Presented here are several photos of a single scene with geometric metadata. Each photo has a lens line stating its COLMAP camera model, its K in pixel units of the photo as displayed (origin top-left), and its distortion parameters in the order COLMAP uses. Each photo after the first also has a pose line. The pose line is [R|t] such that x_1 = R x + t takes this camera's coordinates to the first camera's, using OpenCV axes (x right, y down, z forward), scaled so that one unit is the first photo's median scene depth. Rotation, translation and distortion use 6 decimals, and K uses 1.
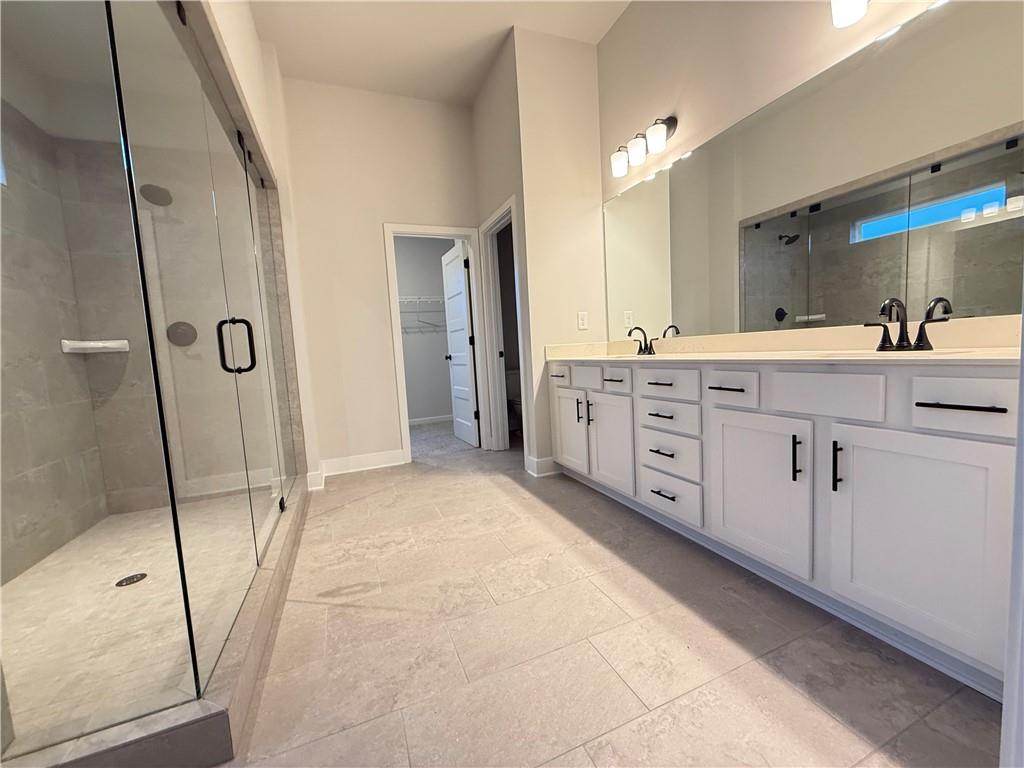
lens RADIAL K [[407.6, 0, 511.1], [0, 407.6, 385.0], [0, 0, 1]] dist [-0.000926, 0.000216]
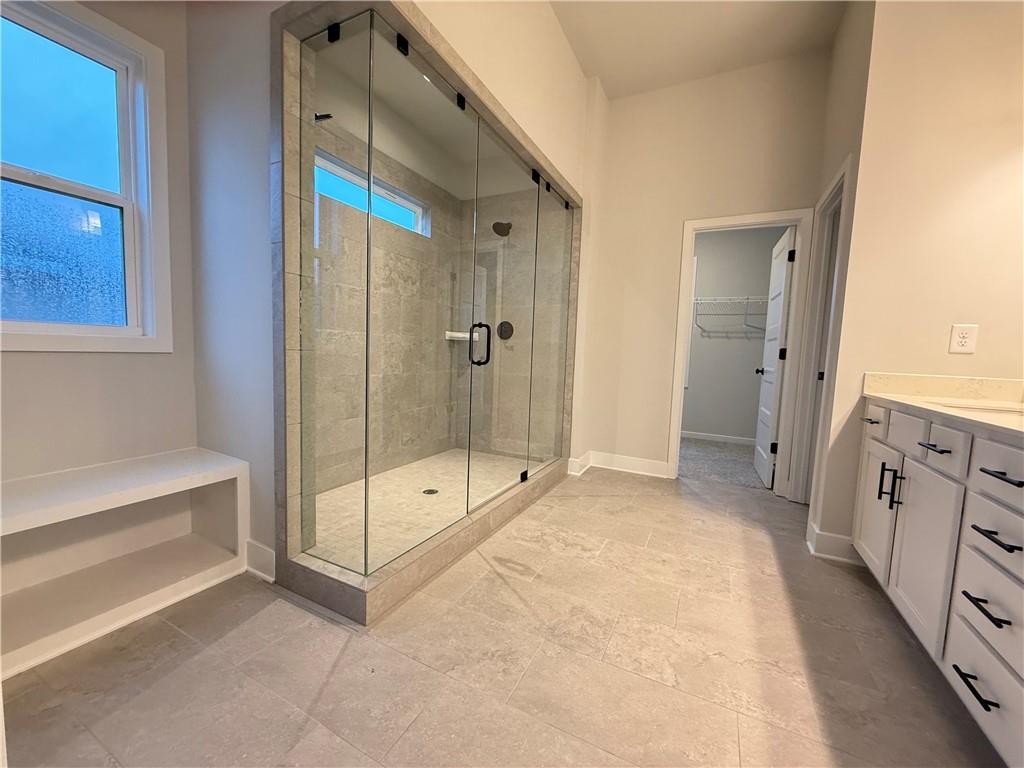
lens RADIAL K [[407.6, 0, 510.4], [0, 407.6, 384.5], [0, 0, 1]] dist [-0.000926, 0.000216]
pose [[0.644685, 0.146940, -0.750193, 0.244605], [-0.141681, 0.987317, 0.071630, -0.048608], [0.751204, 0.060109, 0.657327, 0.143043]]
